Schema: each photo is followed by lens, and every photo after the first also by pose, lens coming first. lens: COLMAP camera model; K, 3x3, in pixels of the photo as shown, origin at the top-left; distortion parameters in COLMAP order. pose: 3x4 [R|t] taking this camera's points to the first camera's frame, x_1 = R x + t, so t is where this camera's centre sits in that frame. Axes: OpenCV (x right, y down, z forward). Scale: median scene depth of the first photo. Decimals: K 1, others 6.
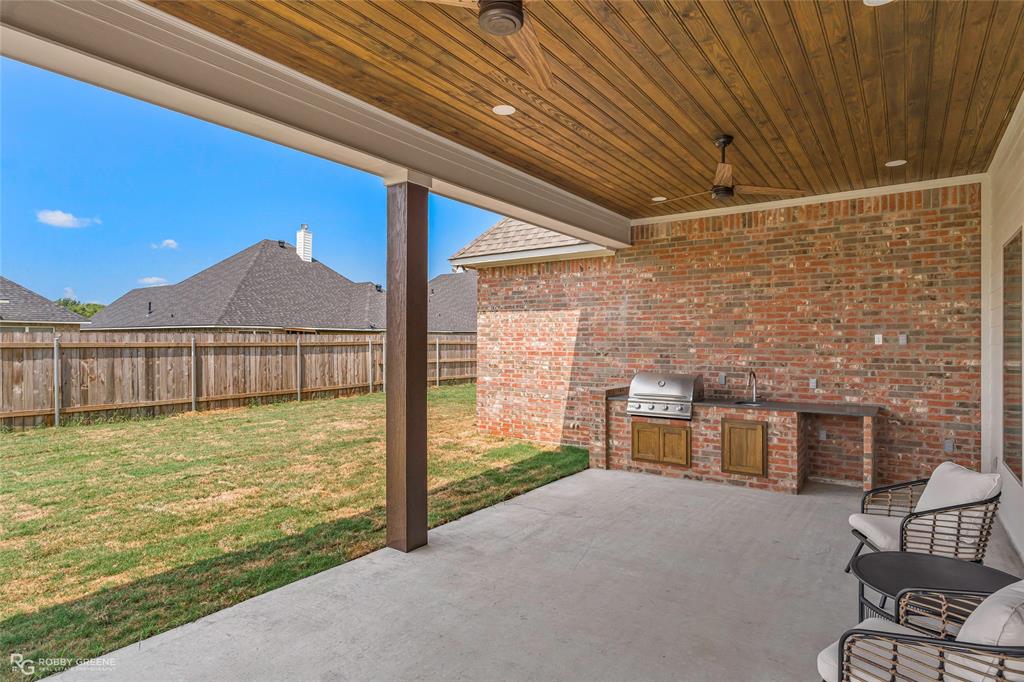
lens RADIAL K [[558.0, 0, 511.7], [0, 558.0, 343.4], [0, 0, 1]] dist [0.000613, 0.000026]
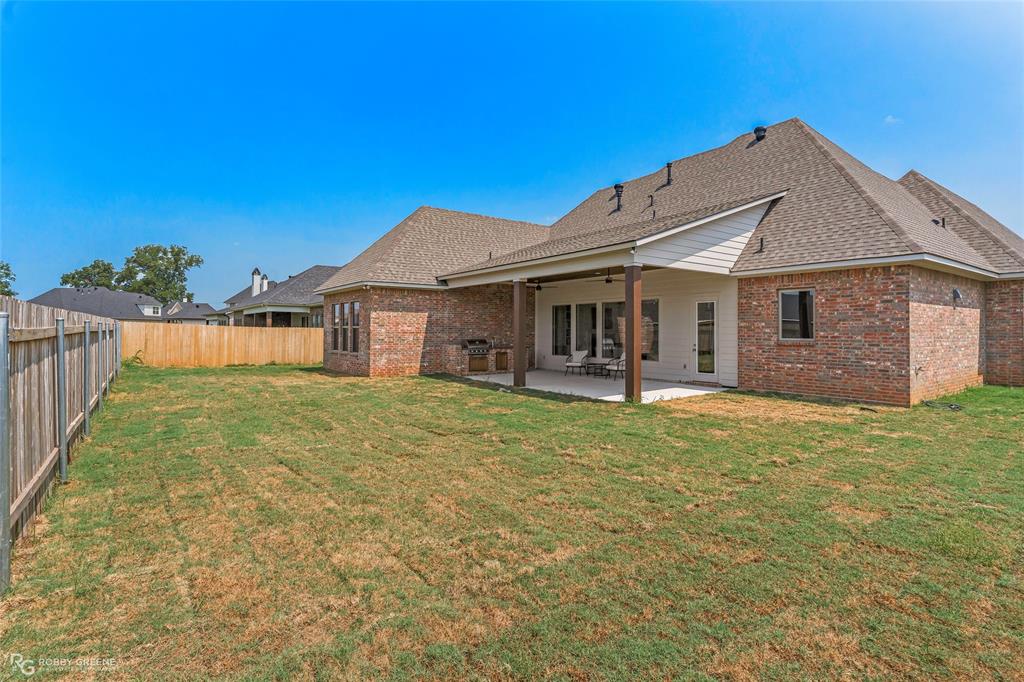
lens RADIAL K [[496.4, 0, 512.0], [0, 496.4, 335.1], [0, 0, 1]] dist [0.000025, 0.000000]
pose [[0.313439, -0.008442, 0.949571, -1.591446], [0.003813, 0.999964, 0.007632, 0.014594], [-0.949601, 0.001228, 0.313460, 0.052969]]
